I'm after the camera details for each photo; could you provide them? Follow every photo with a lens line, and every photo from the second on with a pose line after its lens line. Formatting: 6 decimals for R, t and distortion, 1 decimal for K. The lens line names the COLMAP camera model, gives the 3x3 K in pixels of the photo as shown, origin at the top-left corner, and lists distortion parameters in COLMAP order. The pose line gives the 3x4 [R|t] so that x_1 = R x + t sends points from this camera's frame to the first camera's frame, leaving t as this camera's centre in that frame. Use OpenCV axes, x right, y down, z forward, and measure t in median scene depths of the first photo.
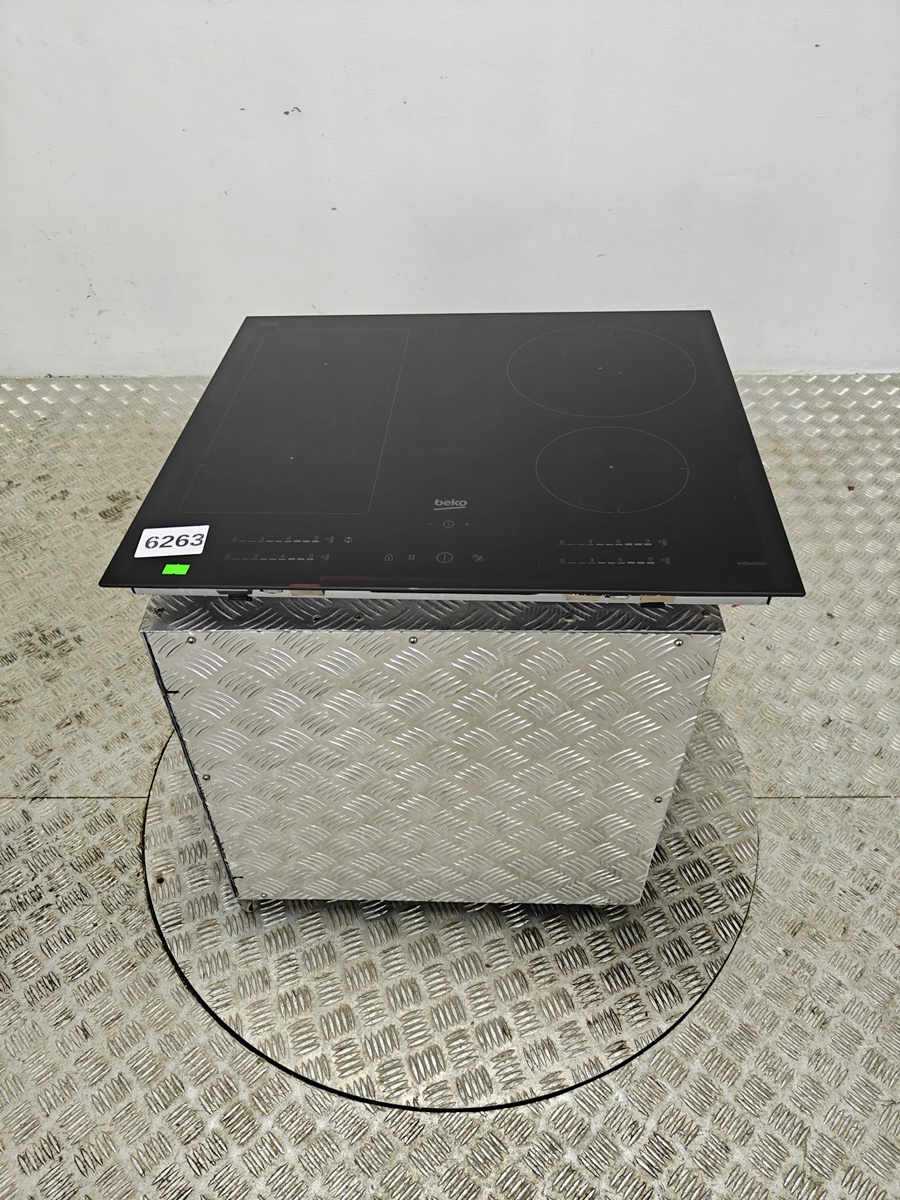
lens RADIAL K [[869.8, 0, 454.9], [0, 869.8, 603.2], [0, 0, 1]] dist [-0.002062, 0.007903]
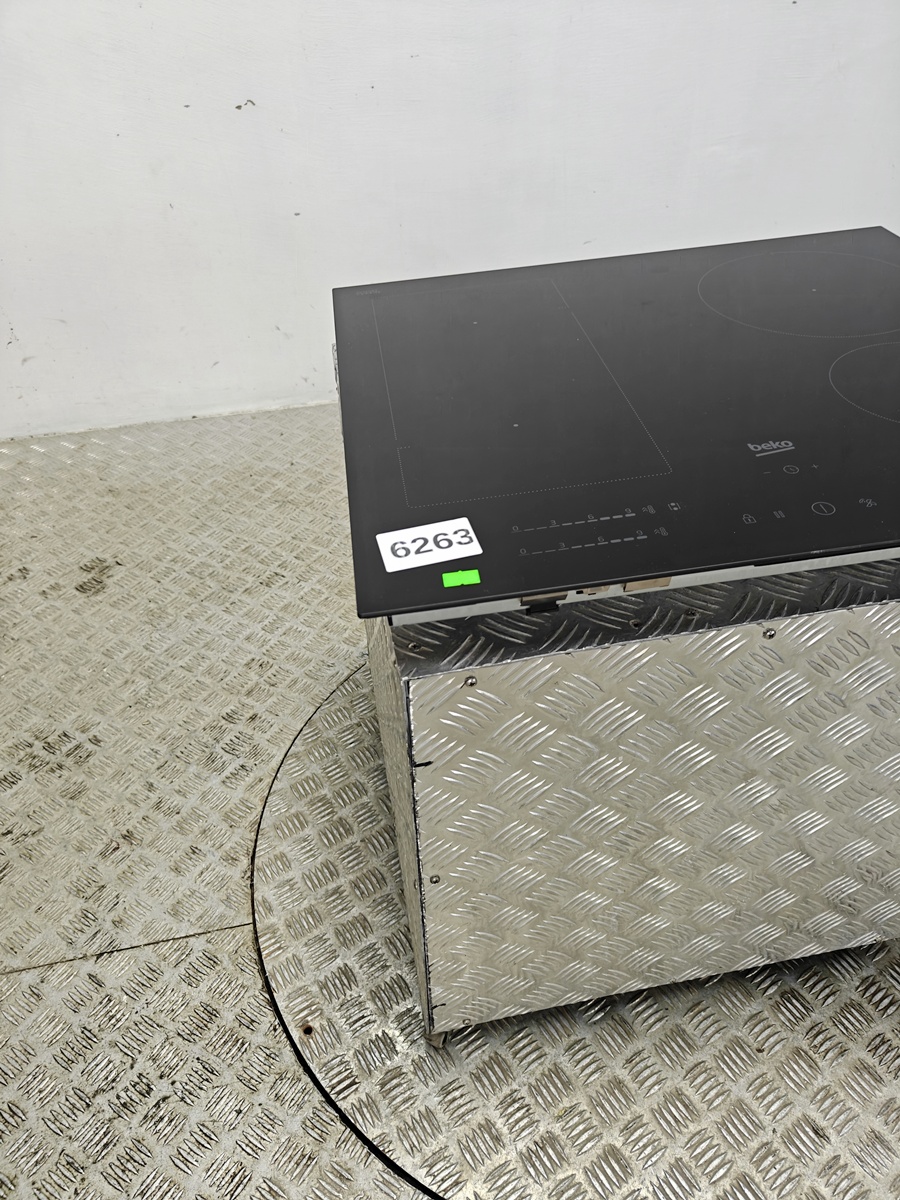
lens RADIAL K [[869.8, 0, 454.3], [0, 869.8, 598.2], [0, 0, 1]] dist [-0.002062, 0.007903]
pose [[0.978133, -0.145464, 0.148646, -0.285277], [0.154741, 0.986543, -0.052812, 0.008005], [-0.138963, 0.074659, 0.987479, 0.217341]]
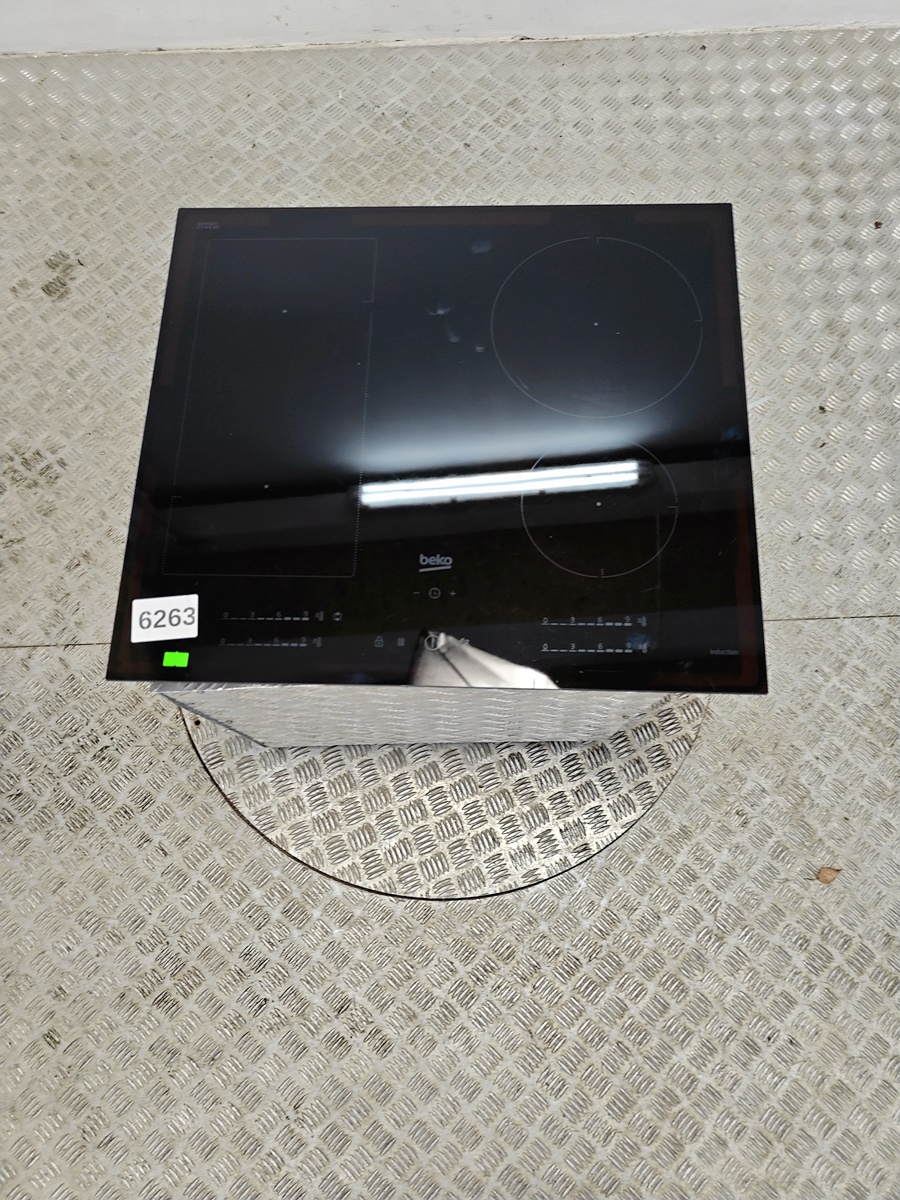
lens RADIAL K [[869.8, 0, 464.7], [0, 869.8, 603.5], [0, 0, 1]] dist [-0.002062, 0.007903]
pose [[0.999276, -0.036503, 0.010685, 0.011833], [0.026193, 0.864149, 0.502553, -0.411965], [-0.027578, -0.501910, 0.864480, 0.069372]]
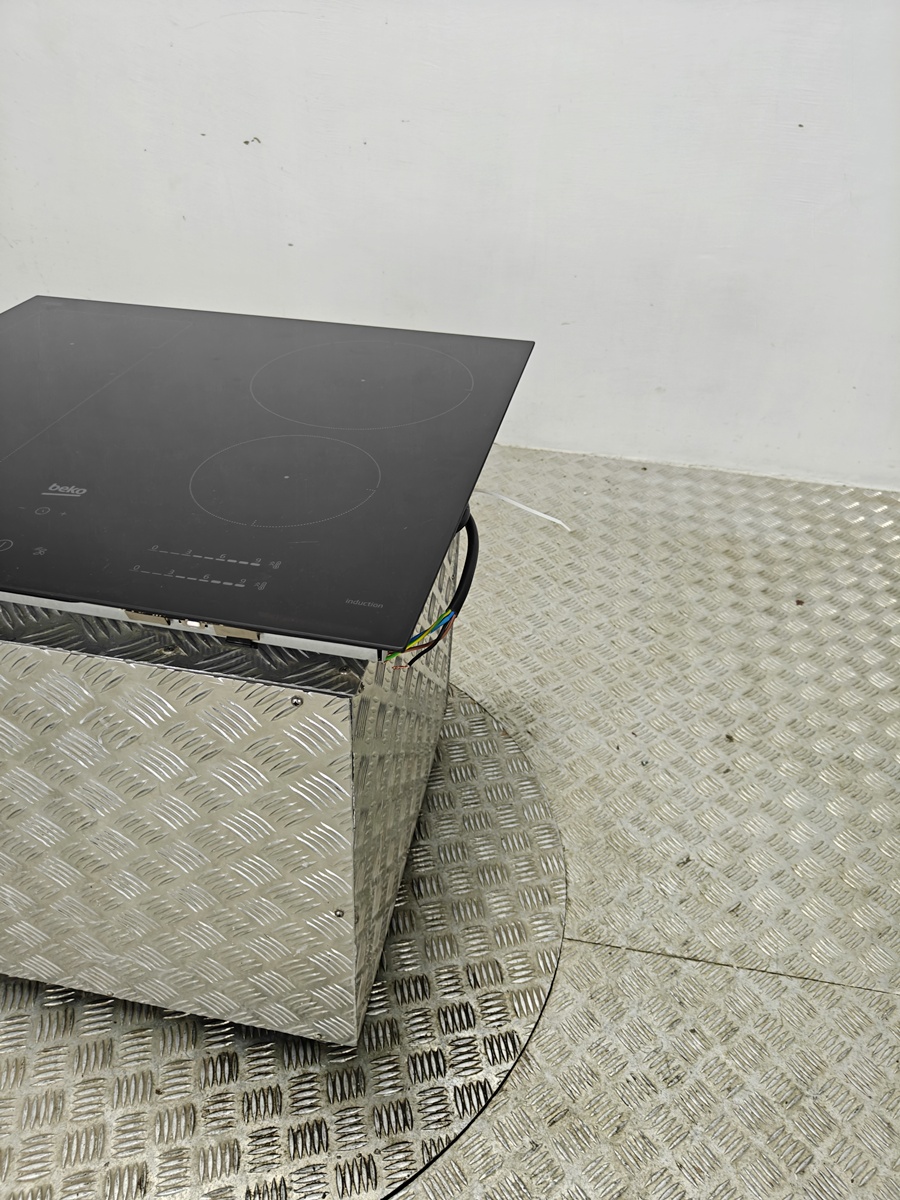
lens RADIAL K [[869.8, 0, 463.4], [0, 869.8, 602.5], [0, 0, 1]] dist [-0.002062, 0.007903]
pose [[0.986514, 0.138969, -0.086472, 0.314325], [-0.147432, 0.983934, -0.100689, 0.010558], [0.071090, 0.112080, 0.991153, 0.166977]]
